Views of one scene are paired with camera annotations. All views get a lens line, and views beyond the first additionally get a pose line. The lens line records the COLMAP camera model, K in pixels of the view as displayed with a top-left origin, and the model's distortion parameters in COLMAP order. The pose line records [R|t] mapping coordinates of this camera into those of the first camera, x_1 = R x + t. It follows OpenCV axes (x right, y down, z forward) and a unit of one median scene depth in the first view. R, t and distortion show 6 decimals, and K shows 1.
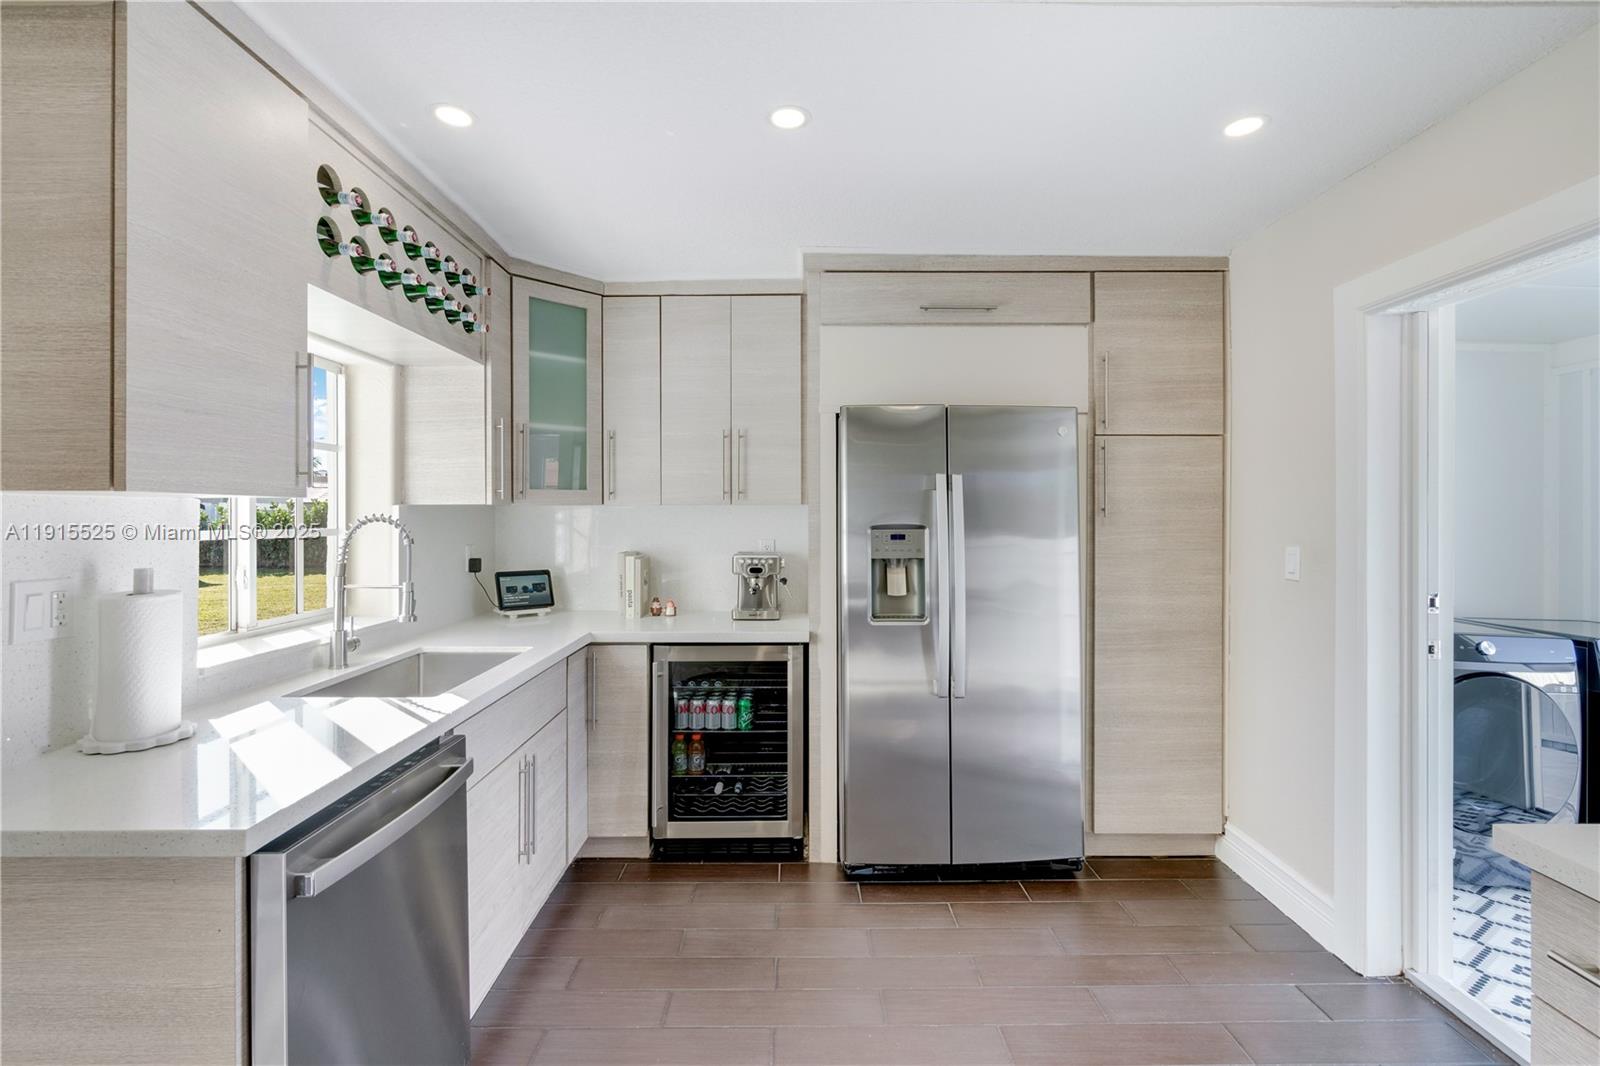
lens RADIAL K [[727.1, 0, 804.5], [0, 727.1, 510.4], [0, 0, 1]] dist [-0.008135, 0.004086]
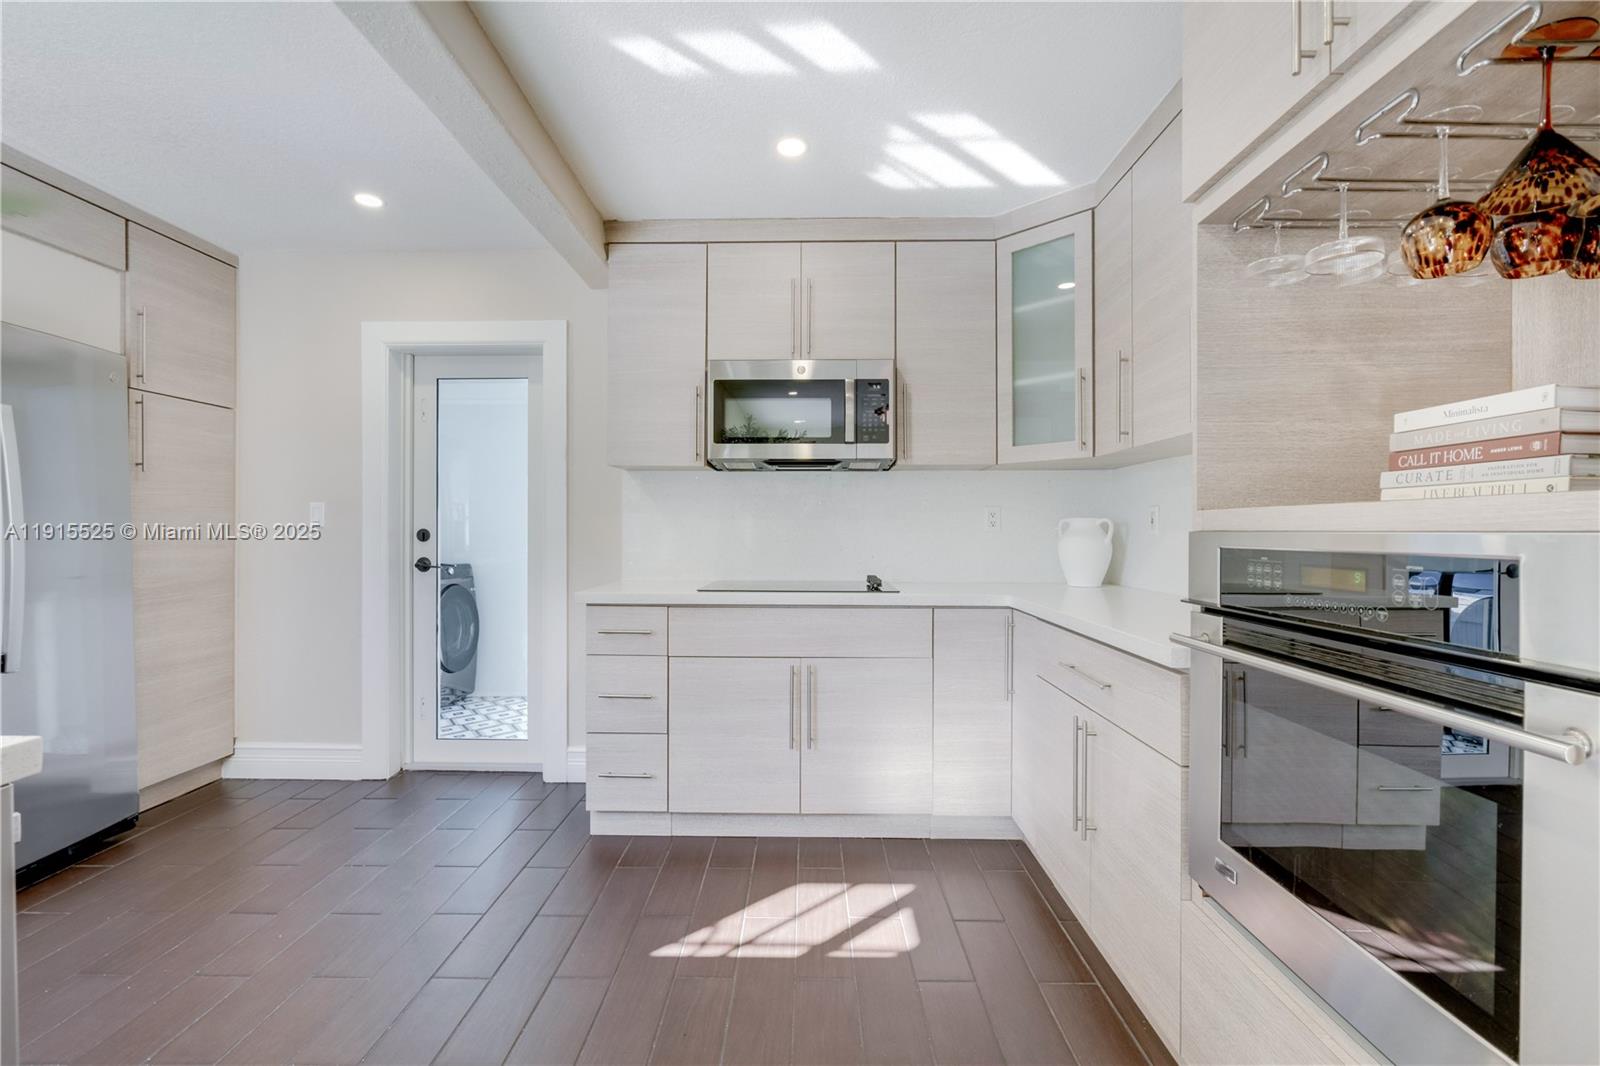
lens RADIAL K [[727.1, 0, 797.0], [0, 727.1, 529.3], [0, 0, 1]] dist [-0.008135, 0.004086]
pose [[0.030049, -0.001245, 0.999548, -0.568269], [-0.007935, 0.999967, 0.001485, 0.081833], [-0.999517, -0.007976, 0.030039, 0.070612]]
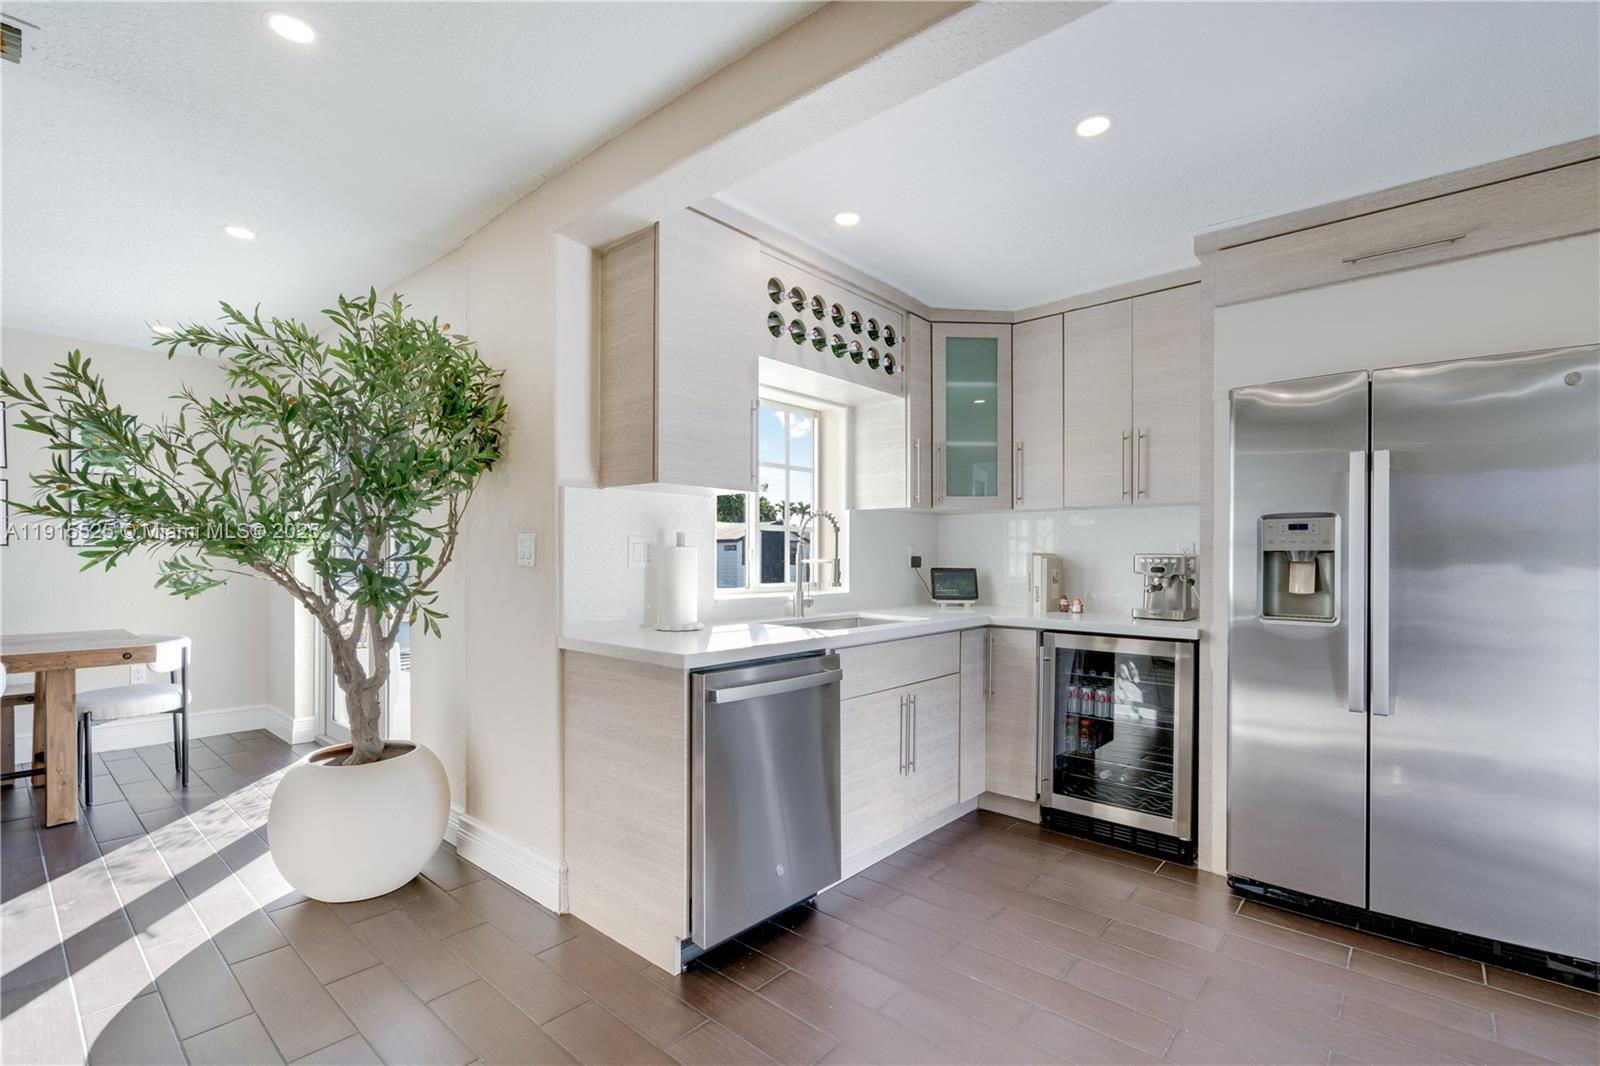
lens RADIAL K [[727.1, 0, 800.2], [0, 727.1, 559.1], [0, 0, 1]] dist [-0.008135, 0.004086]
pose [[0.745228, 0.007269, -0.666770, 0.253355], [-0.000886, 0.999950, 0.009910, 0.064555], [0.666809, -0.006794, 0.745198, -0.069338]]
